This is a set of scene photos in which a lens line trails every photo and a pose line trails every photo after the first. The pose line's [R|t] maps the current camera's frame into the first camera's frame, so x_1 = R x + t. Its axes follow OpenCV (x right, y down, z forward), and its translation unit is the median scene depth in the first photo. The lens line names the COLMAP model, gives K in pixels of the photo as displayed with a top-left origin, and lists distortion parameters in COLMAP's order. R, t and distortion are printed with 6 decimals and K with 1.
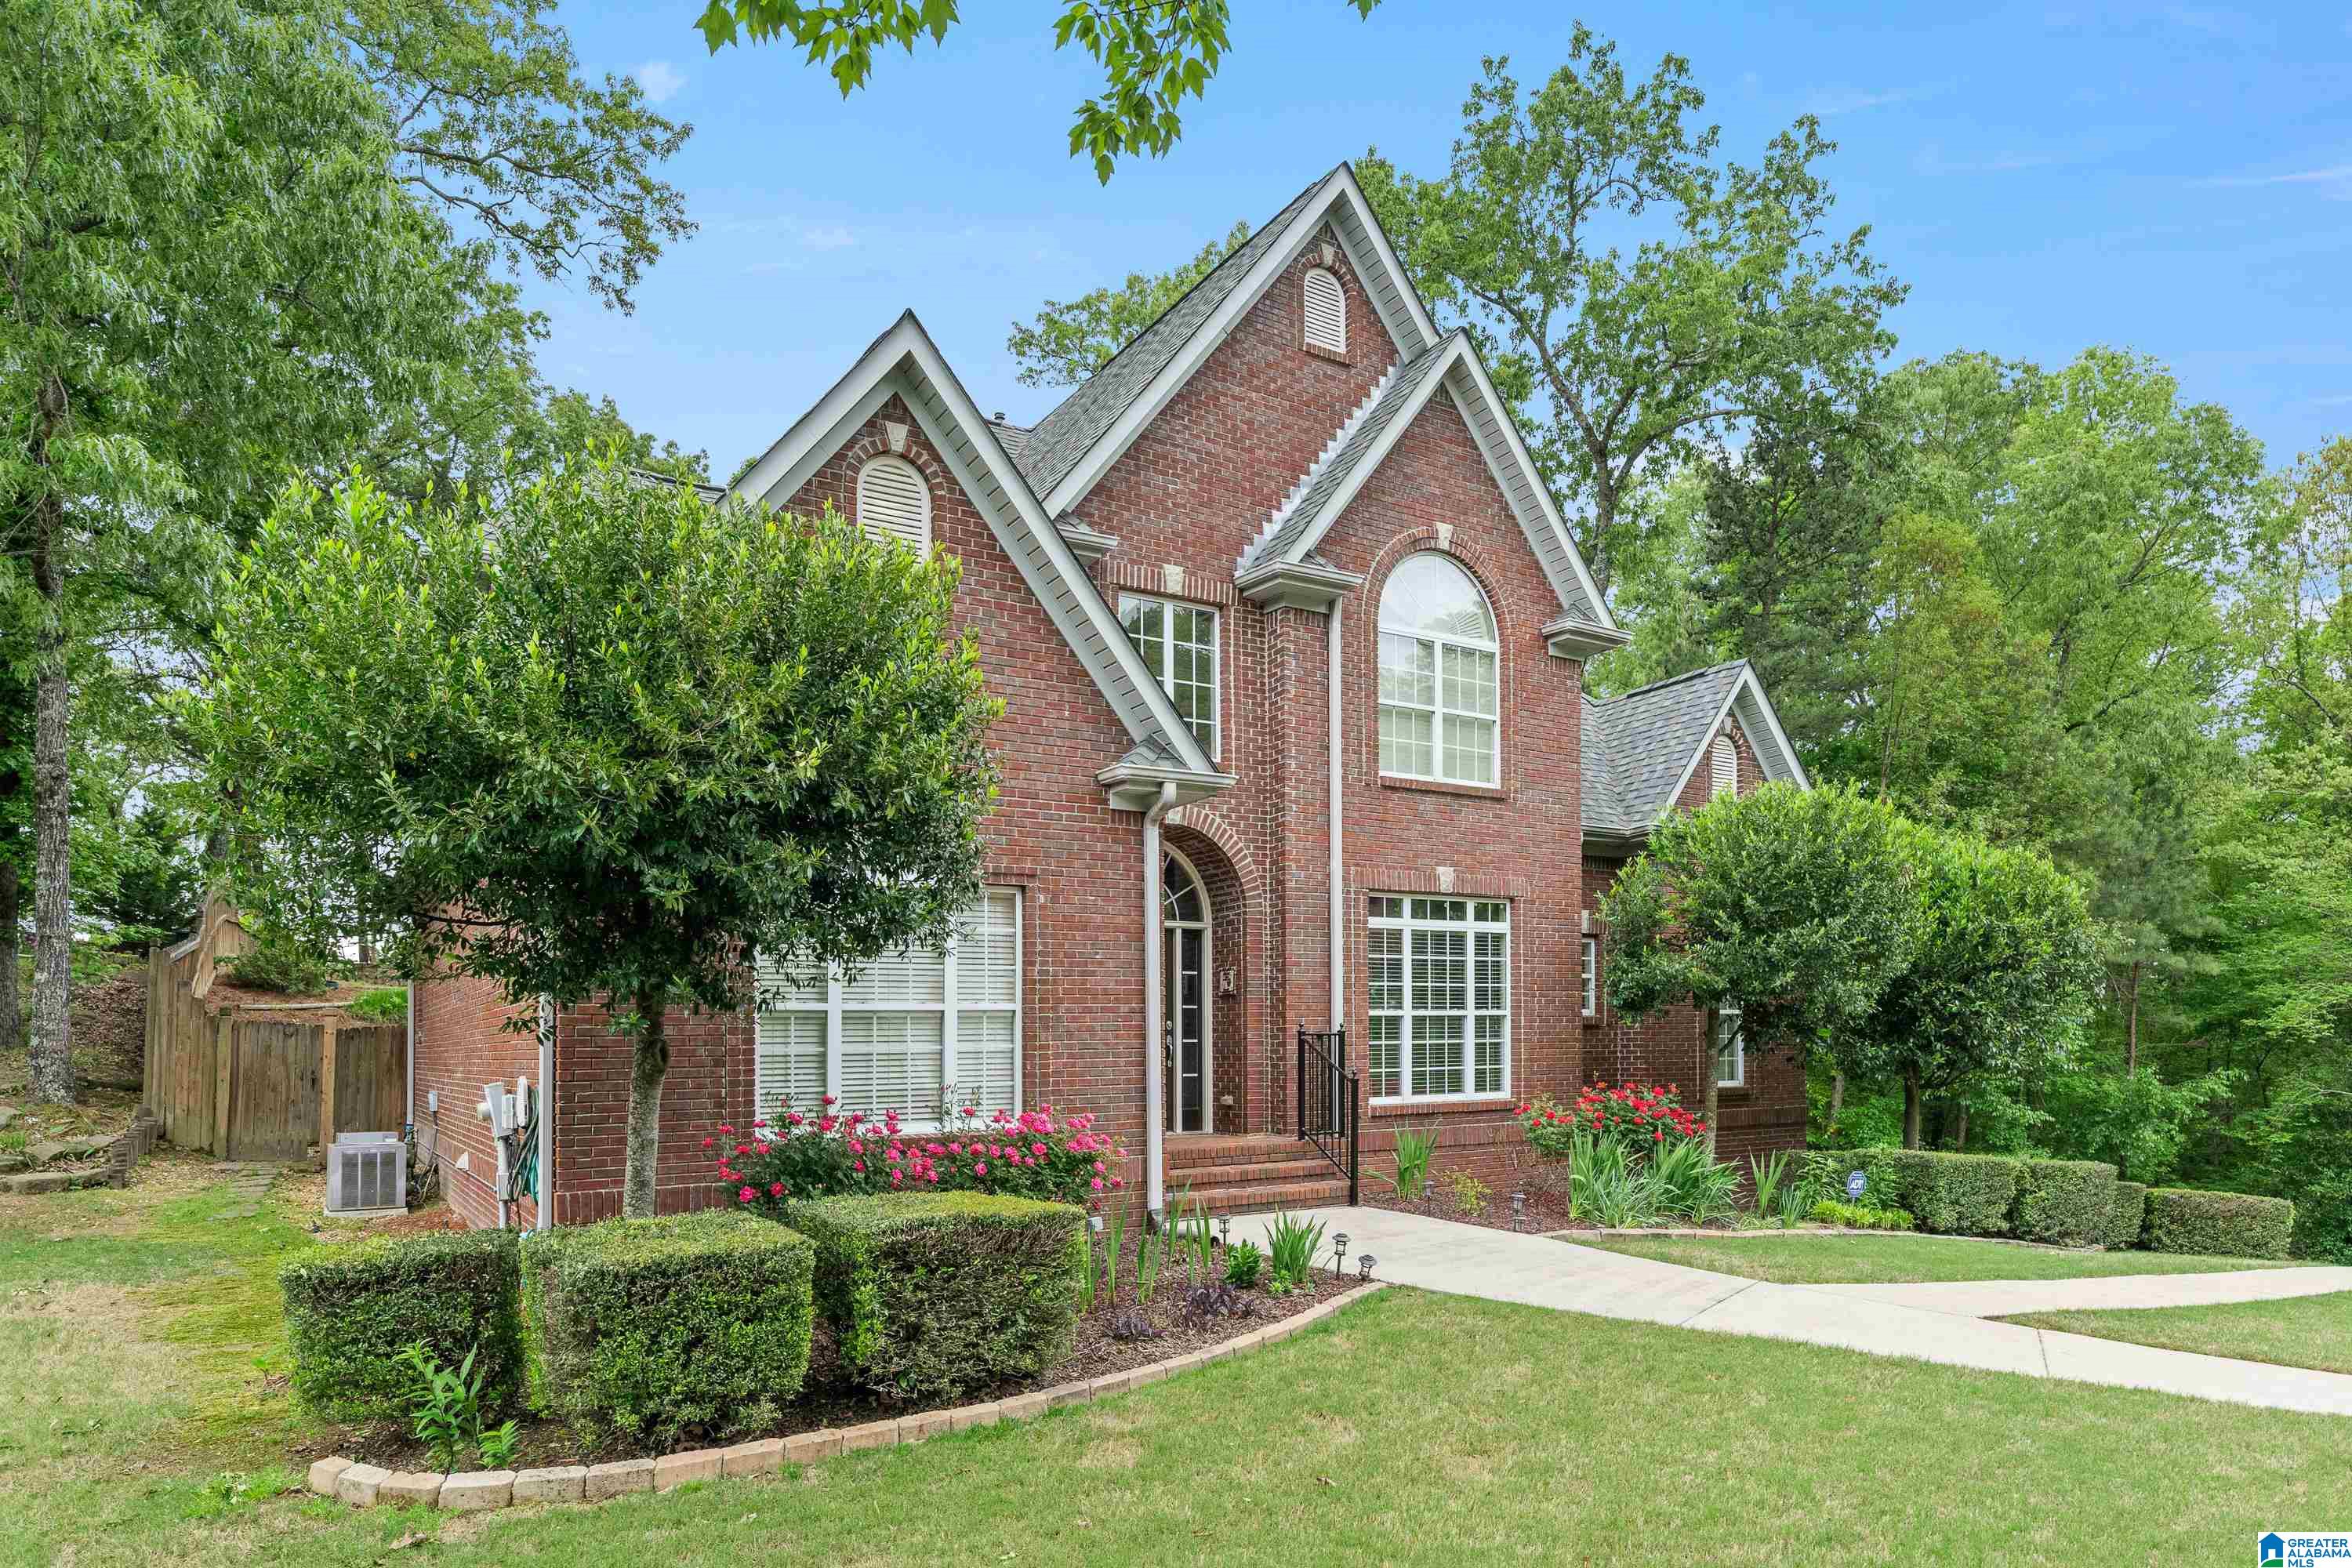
lens RADIAL K [[1440.6, 0, 1102.8], [0, 1440.6, 1004.5], [0, 0, 1]] dist [0.001013, 0.000379]
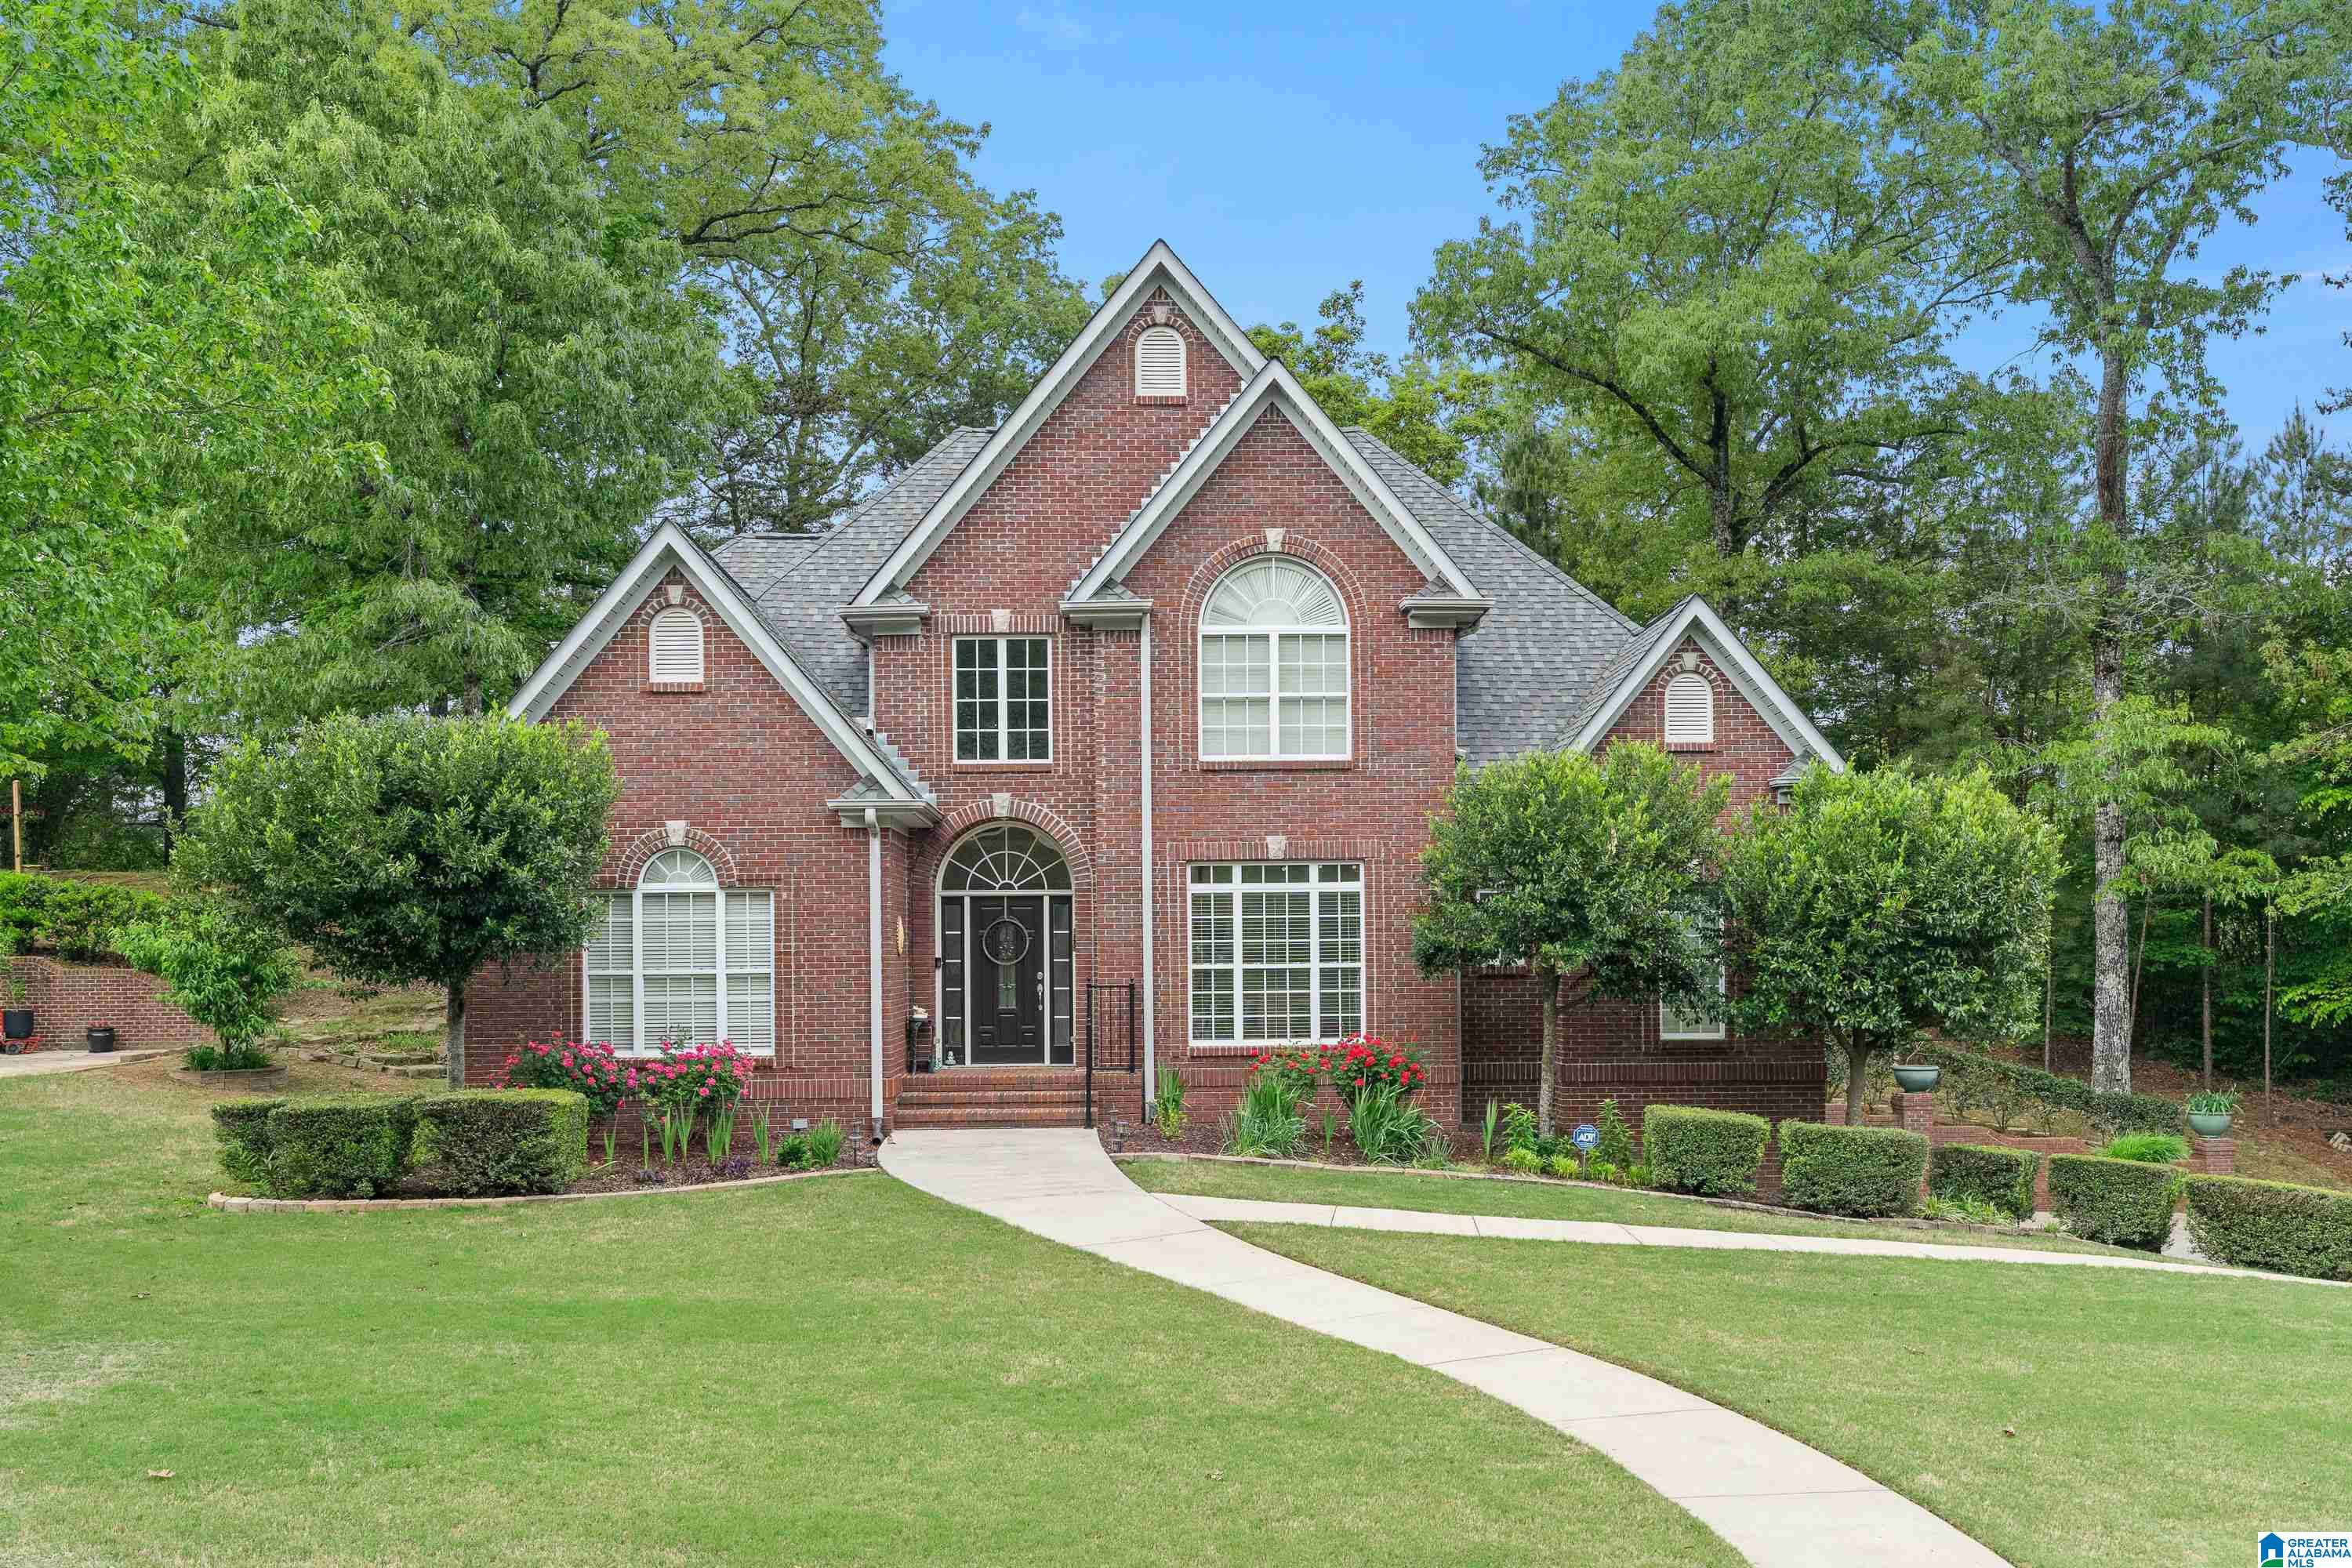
lens RADIAL K [[1919.4, 0, 1090.9], [0, 1919.4, 868.0], [0, 0, 1]] dist [-0.001260, 0.001425]
pose [[0.864730, -0.015443, -0.501999, 0.883411], [0.011313, 0.999872, -0.011273, -0.056765], [0.502109, 0.004069, 0.864795, -0.370665]]
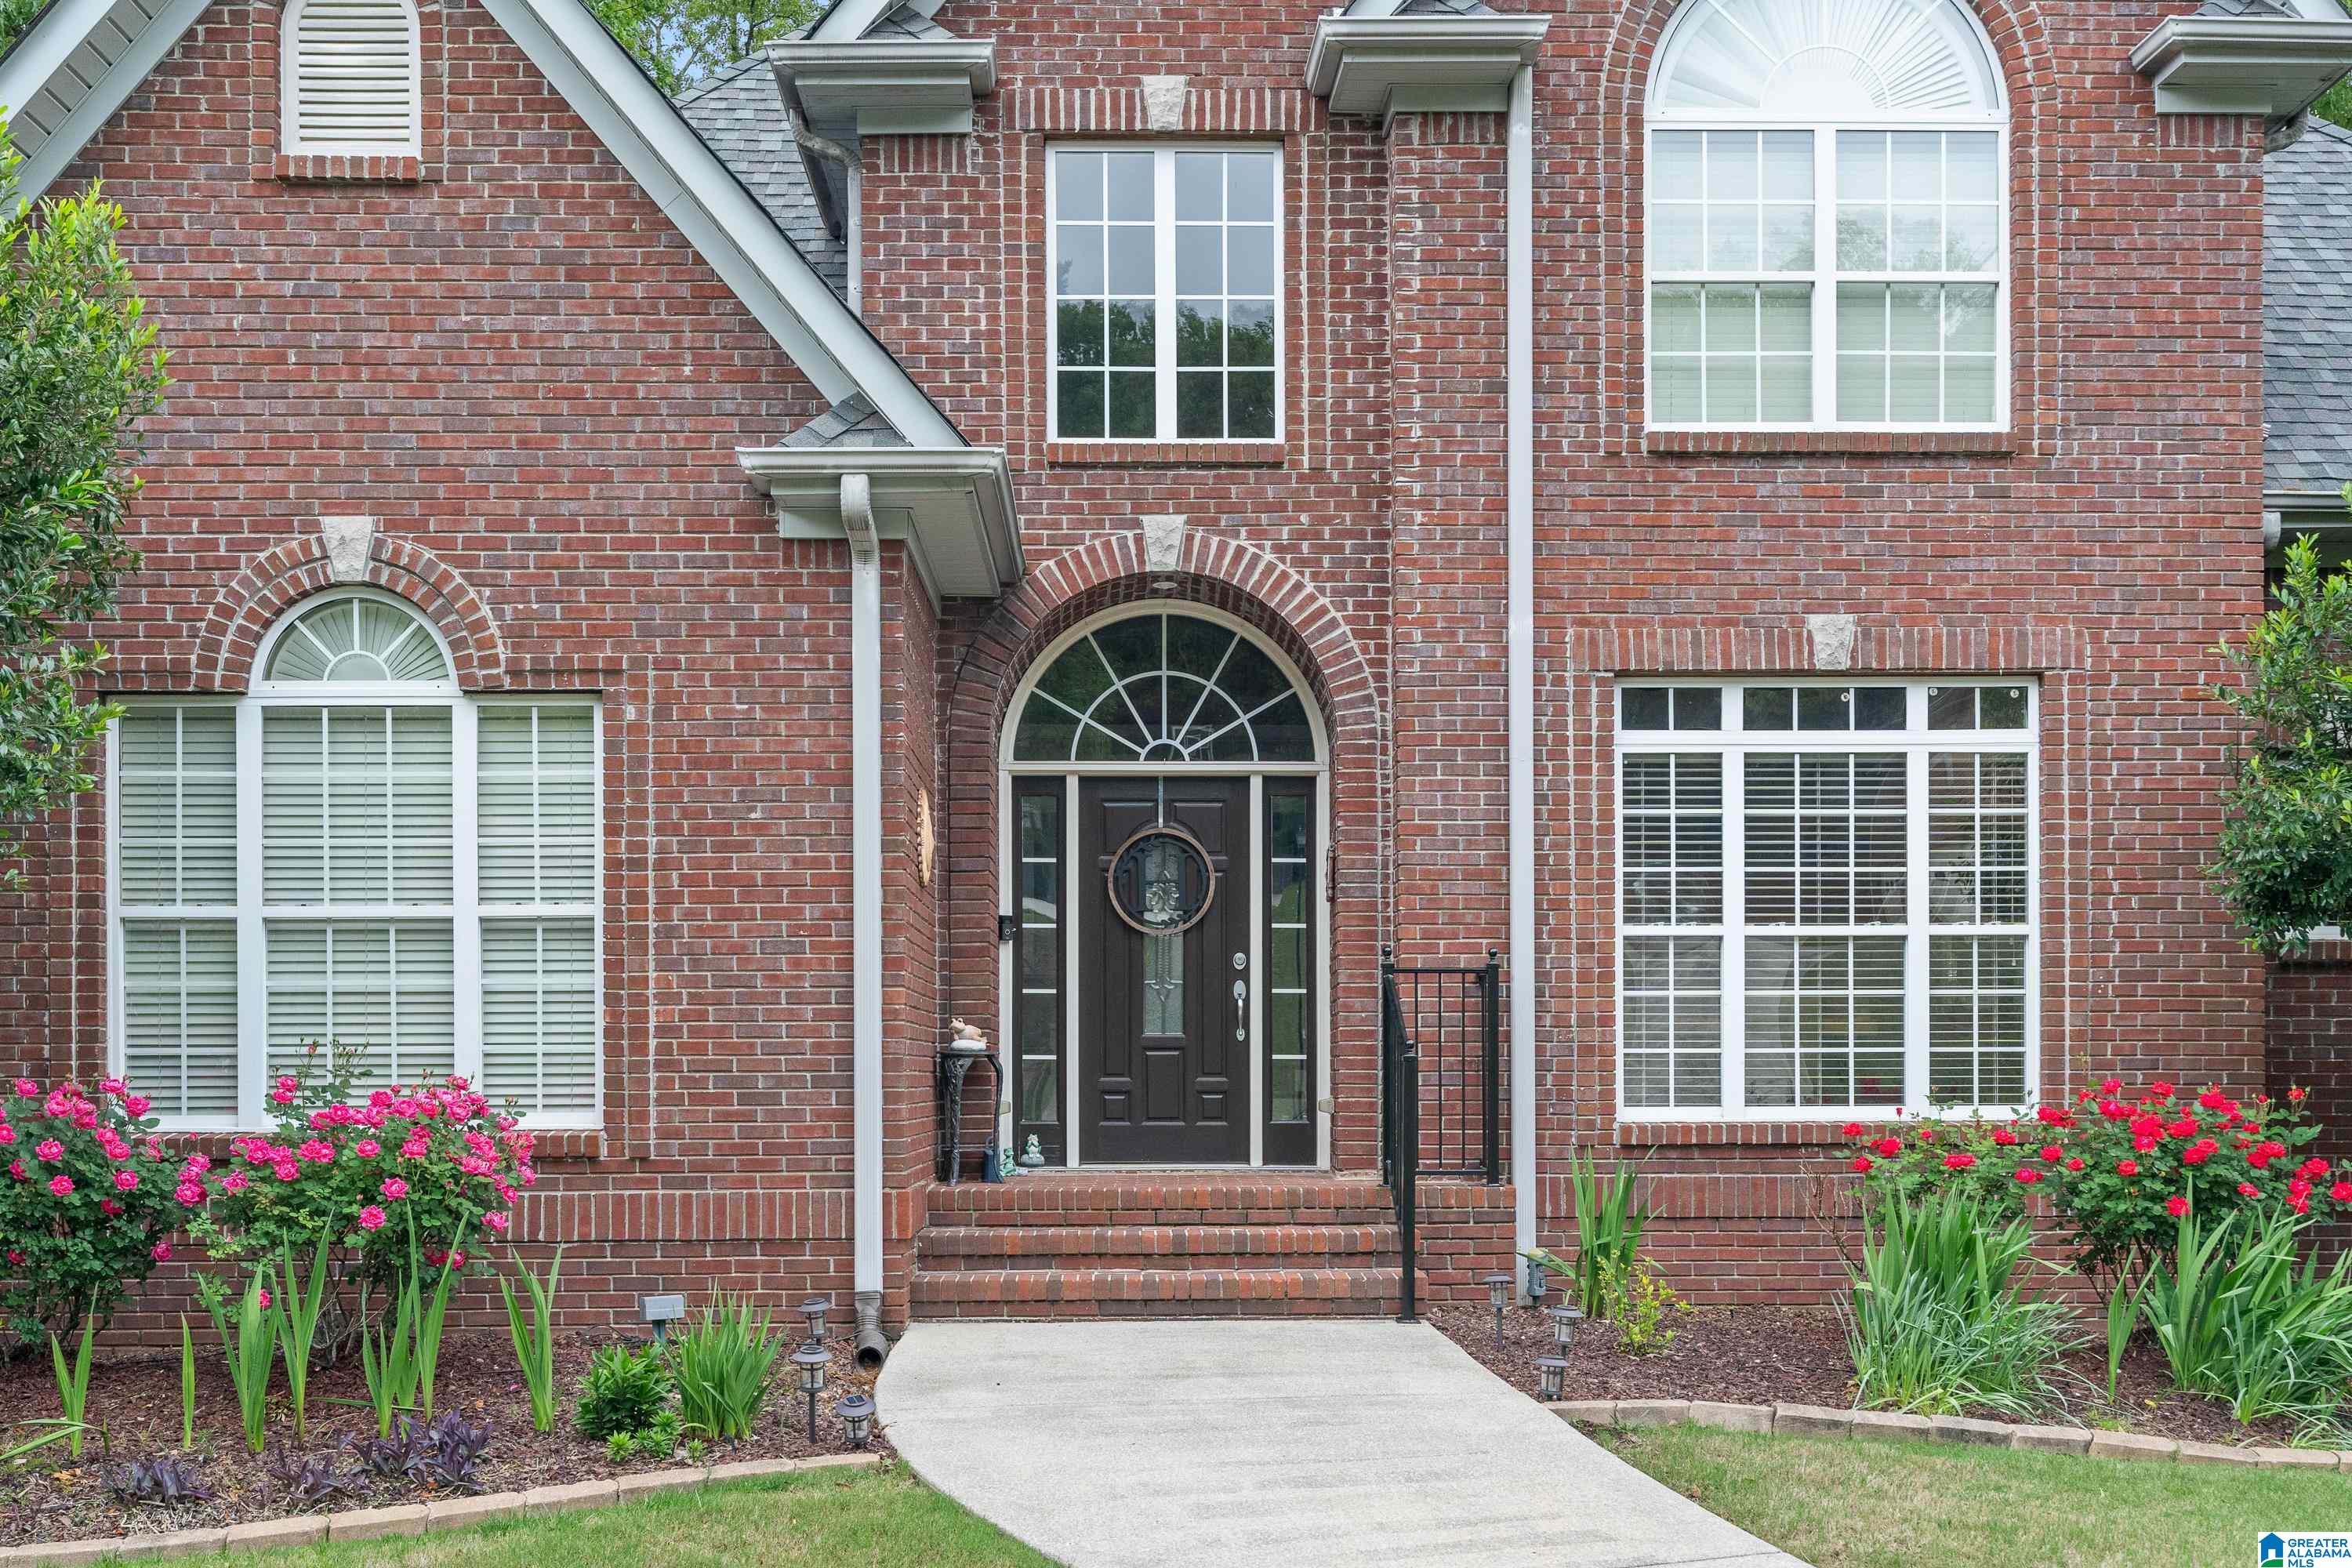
lens RADIAL K [[2283.4, 0, 1083.4], [0, 2283.4, 1009.4], [0, 0, 1]] dist [-0.001910, 0.012168]
pose [[0.863691, -0.002888, -0.504014, 0.409642], [0.005479, 0.999978, 0.003658, 0.028082], [0.503992, -0.005921, 0.863688, 0.251293]]
